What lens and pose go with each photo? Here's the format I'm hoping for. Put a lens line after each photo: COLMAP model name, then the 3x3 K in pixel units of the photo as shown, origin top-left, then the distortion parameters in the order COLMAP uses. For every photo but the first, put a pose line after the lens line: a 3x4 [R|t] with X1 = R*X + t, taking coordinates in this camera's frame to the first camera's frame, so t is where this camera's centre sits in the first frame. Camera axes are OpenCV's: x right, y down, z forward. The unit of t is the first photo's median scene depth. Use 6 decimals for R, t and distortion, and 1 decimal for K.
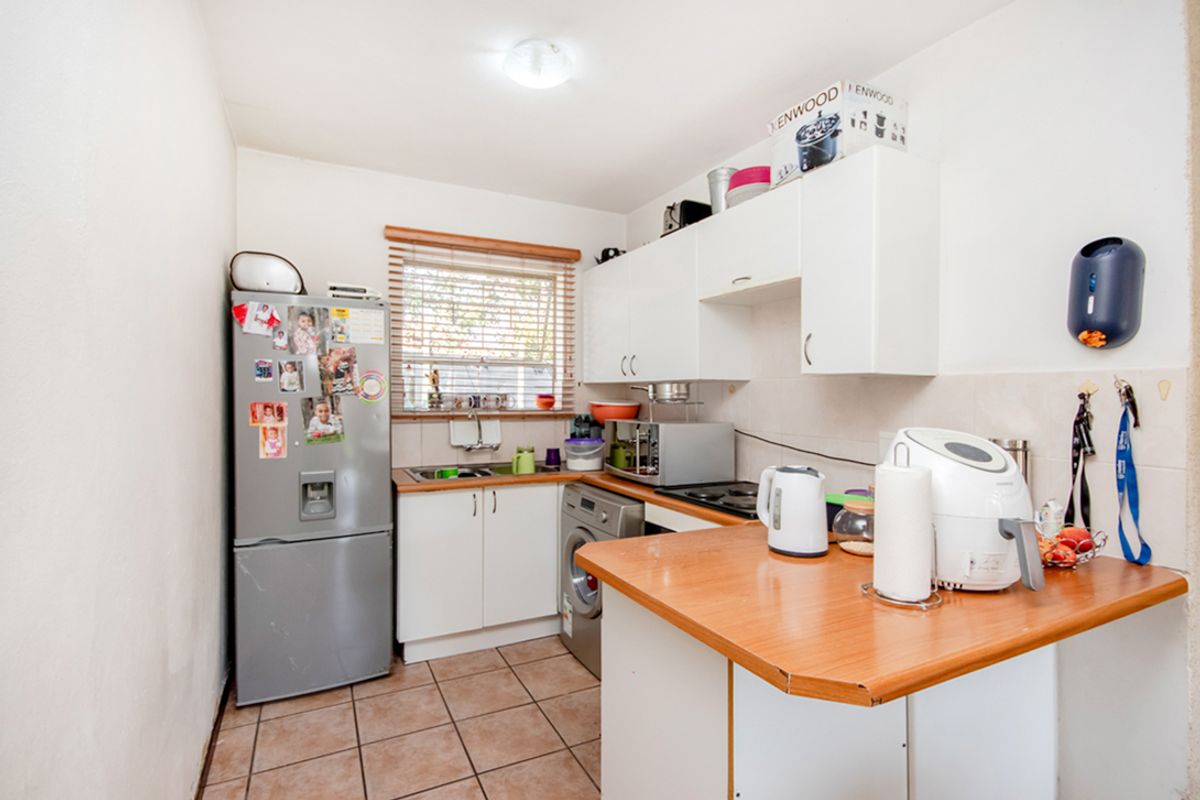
lens RADIAL K [[564.6, 0, 600.0], [0, 564.6, 400.0], [0, 0, 1]] dist [-0.002247, -0.000003]
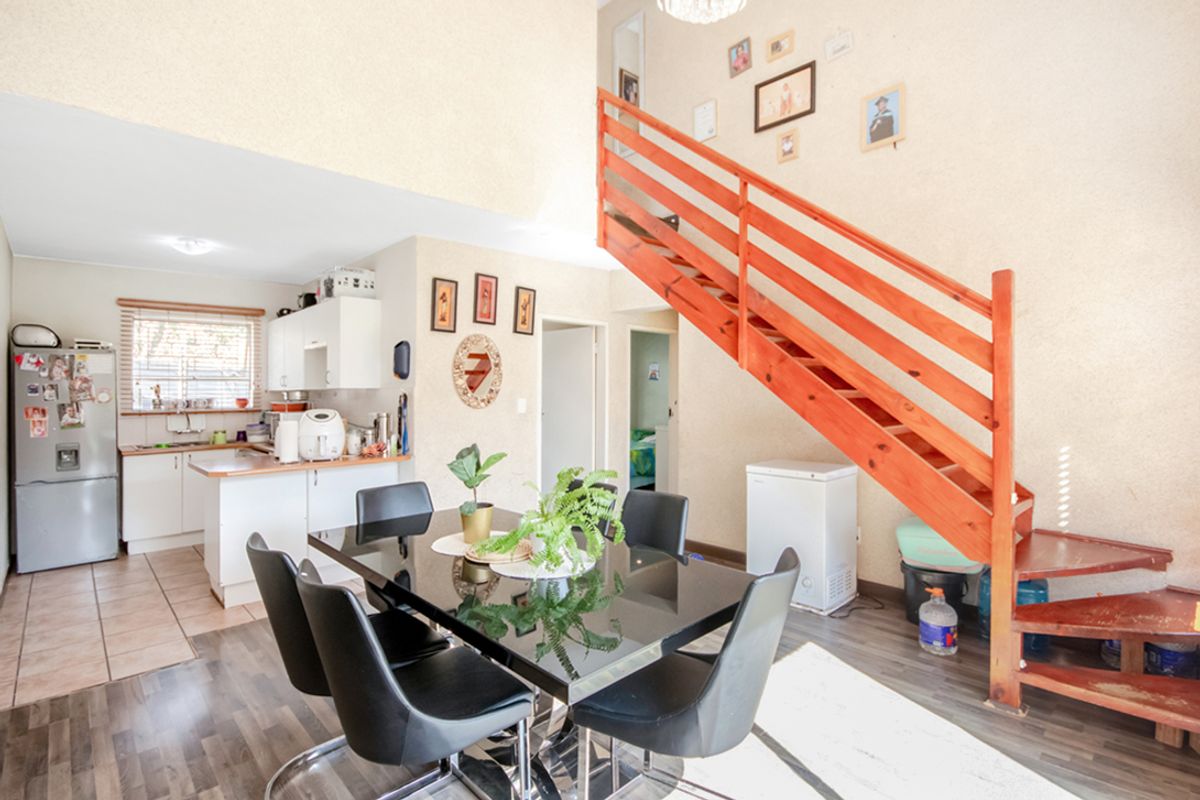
lens RADIAL K [[556.4, 0, 599.2], [0, 556.4, 382.2], [0, 0, 1]] dist [0.001177, -0.012078]
pose [[0.957073, -0.013919, 0.289511, 0.573525], [0.021655, 0.999489, -0.023532, 0.004934], [-0.289036, 0.028791, 0.956885, -1.097929]]
